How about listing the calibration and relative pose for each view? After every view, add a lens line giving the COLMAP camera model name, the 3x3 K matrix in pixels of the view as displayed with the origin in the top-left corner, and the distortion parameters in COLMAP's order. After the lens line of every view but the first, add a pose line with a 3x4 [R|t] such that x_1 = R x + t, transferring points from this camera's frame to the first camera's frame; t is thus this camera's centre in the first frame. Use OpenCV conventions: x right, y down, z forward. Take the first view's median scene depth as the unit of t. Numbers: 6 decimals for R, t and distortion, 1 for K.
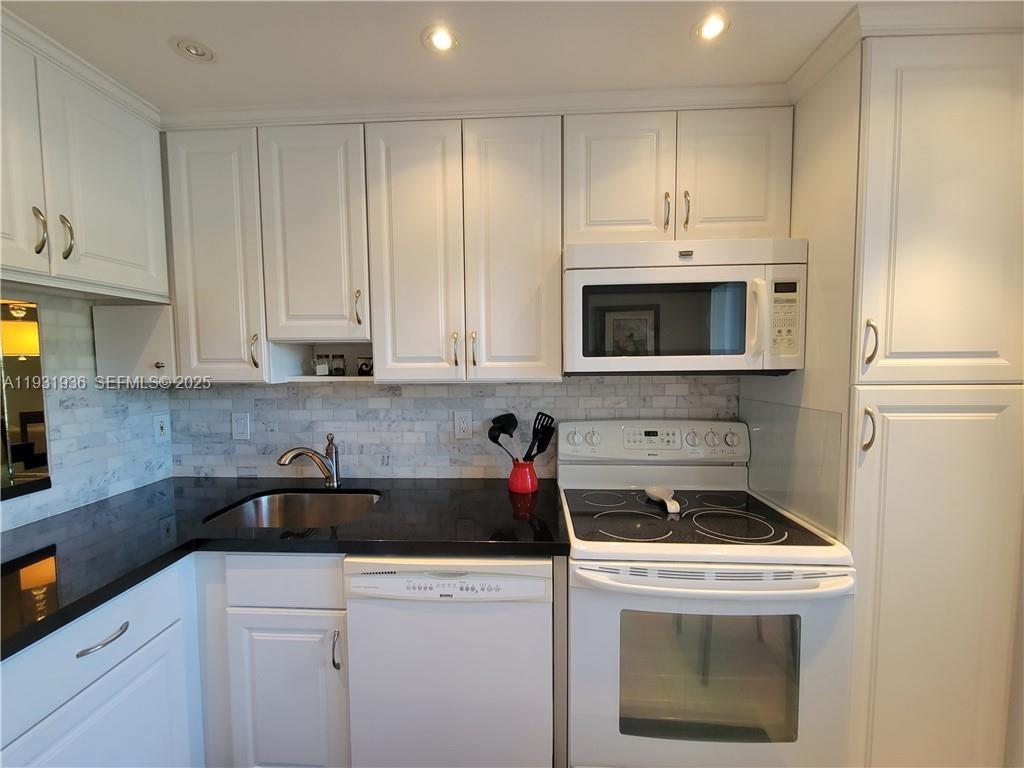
lens RADIAL K [[420.6, 0, 511.5], [0, 420.6, 385.6], [0, 0, 1]] dist [0.007476, -0.005417]
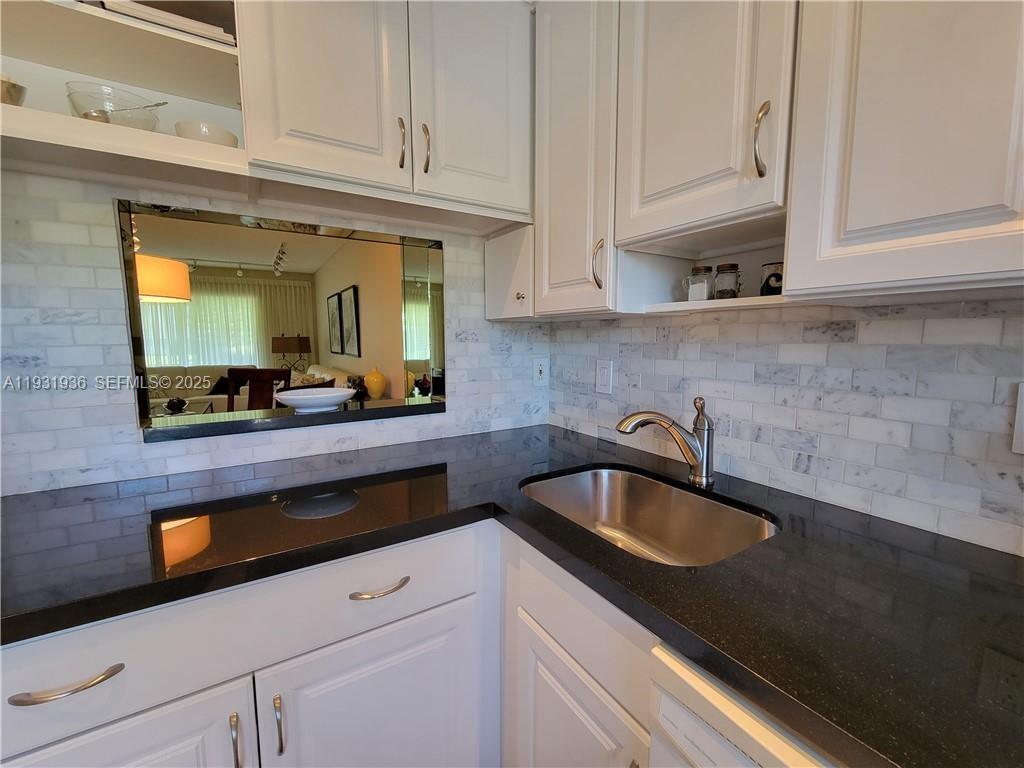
lens RADIAL K [[420.6, 0, 505.5], [0, 420.6, 386.1], [0, 0, 1]] dist [0.007476, -0.005417]
pose [[0.565787, 0.100551, -0.818398, -0.095033], [-0.052158, 0.994913, 0.086179, 0.061376], [0.822900, -0.006073, 0.568153, 0.431889]]
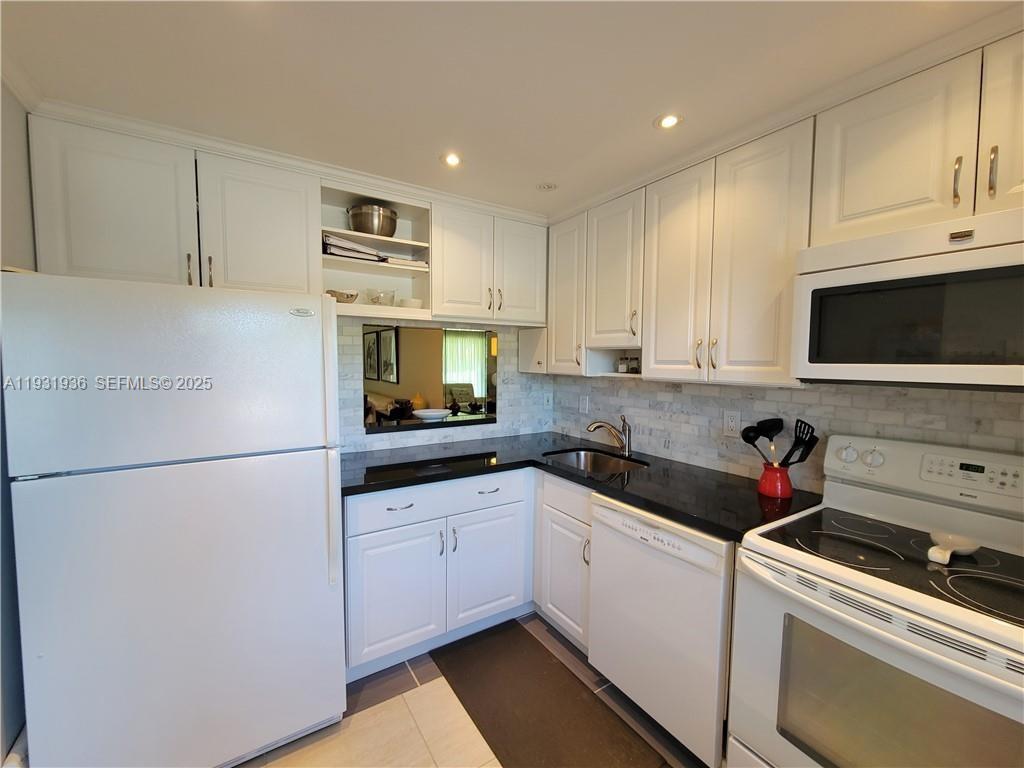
lens RADIAL K [[420.6, 0, 508.3], [0, 420.6, 387.1], [0, 0, 1]] dist [0.007476, -0.005417]
pose [[0.584291, 0.067422, -0.808739, 0.459369], [-0.063466, 0.997287, 0.037289, -0.004389], [0.809059, 0.029540, 0.586985, -0.108644]]
